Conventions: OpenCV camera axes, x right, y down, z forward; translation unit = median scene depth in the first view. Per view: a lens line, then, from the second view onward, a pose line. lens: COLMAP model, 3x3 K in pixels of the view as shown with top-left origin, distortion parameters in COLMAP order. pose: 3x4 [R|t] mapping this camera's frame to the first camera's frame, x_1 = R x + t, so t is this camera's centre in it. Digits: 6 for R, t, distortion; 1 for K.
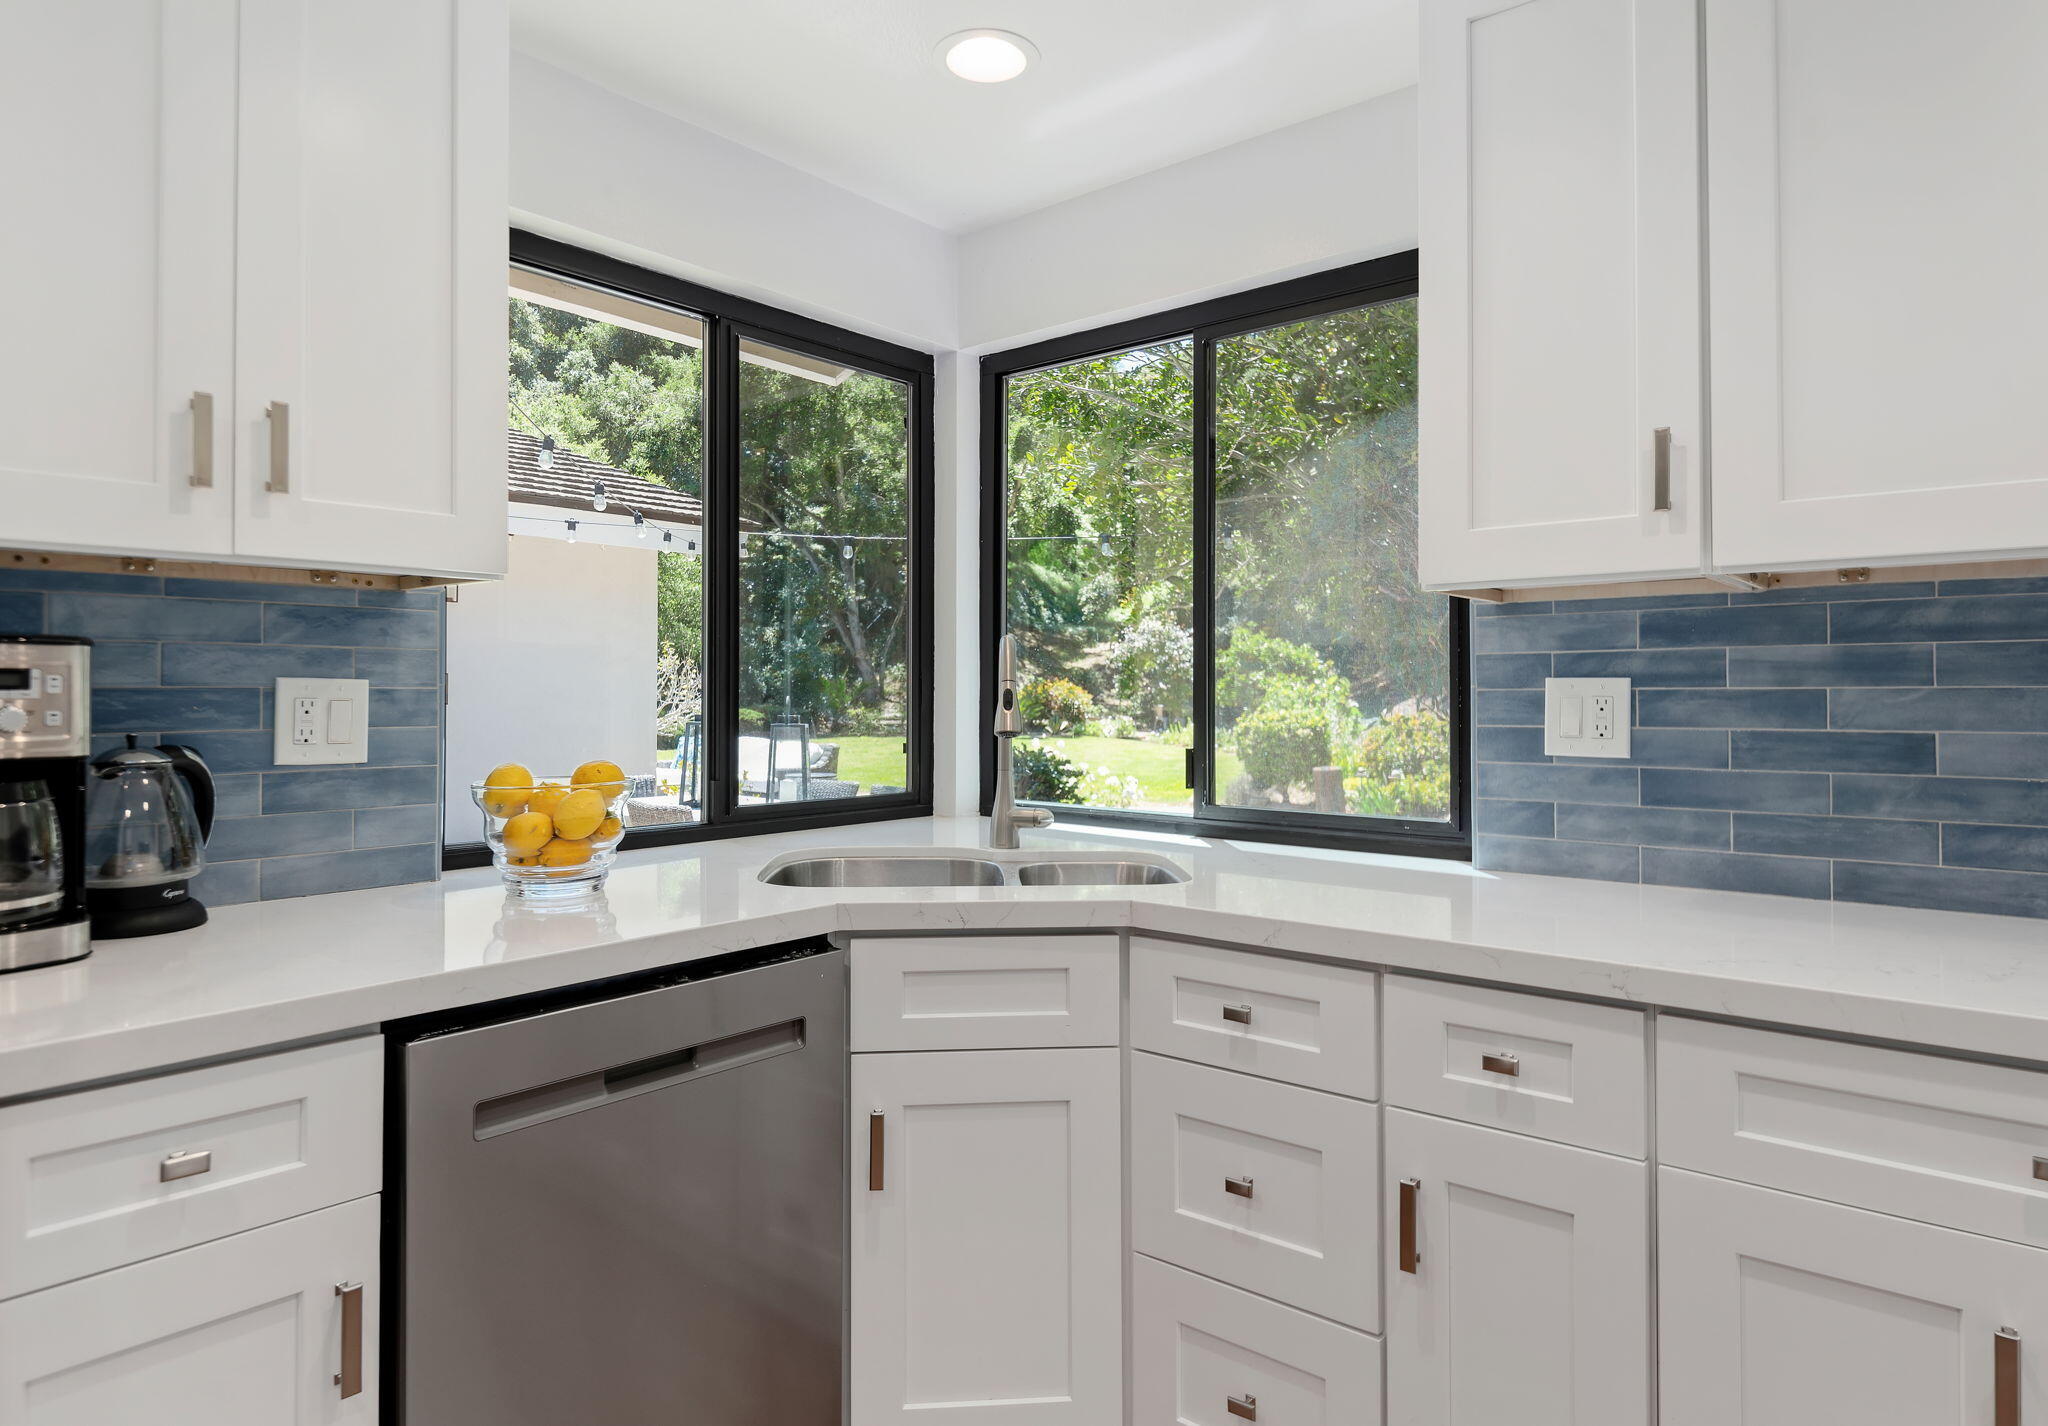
lens RADIAL K [[1238.6, 0, 1017.1], [0, 1238.6, 685.7], [0, 0, 1]] dist [0.027645, -0.026077]
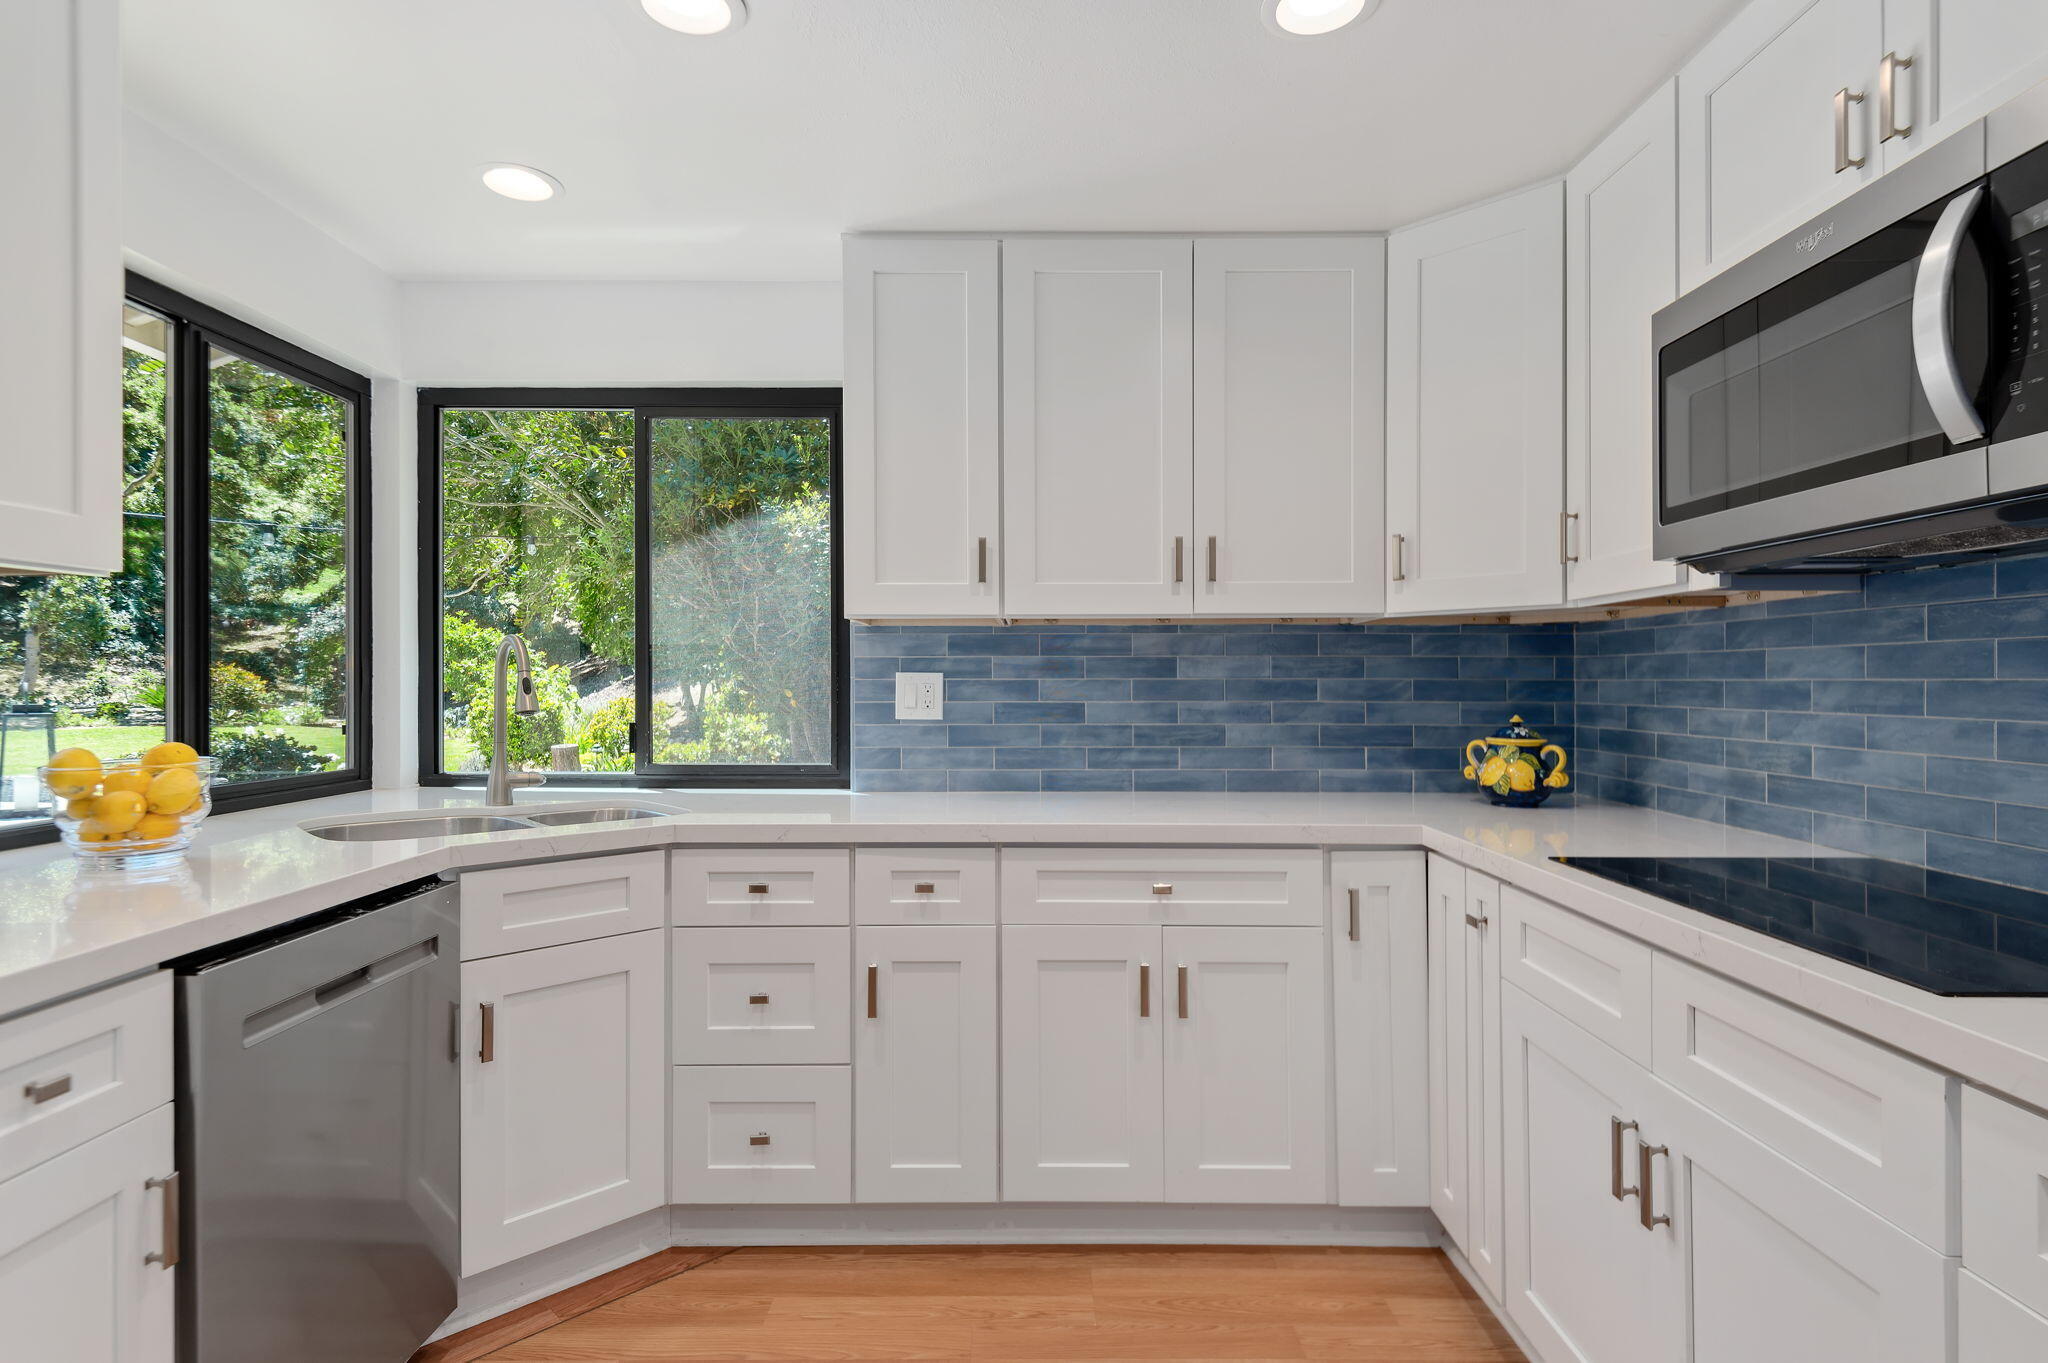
lens RADIAL K [[1183.4, 0, 1024.0], [0, 1183.4, 681.5], [0, 0, 1]] dist [0.002546, -0.000562]
pose [[0.748840, 0.001005, 0.662750, -0.491561], [-0.006450, 0.999963, 0.005771, -0.004349], [-0.662720, -0.008597, 0.748818, -0.287718]]
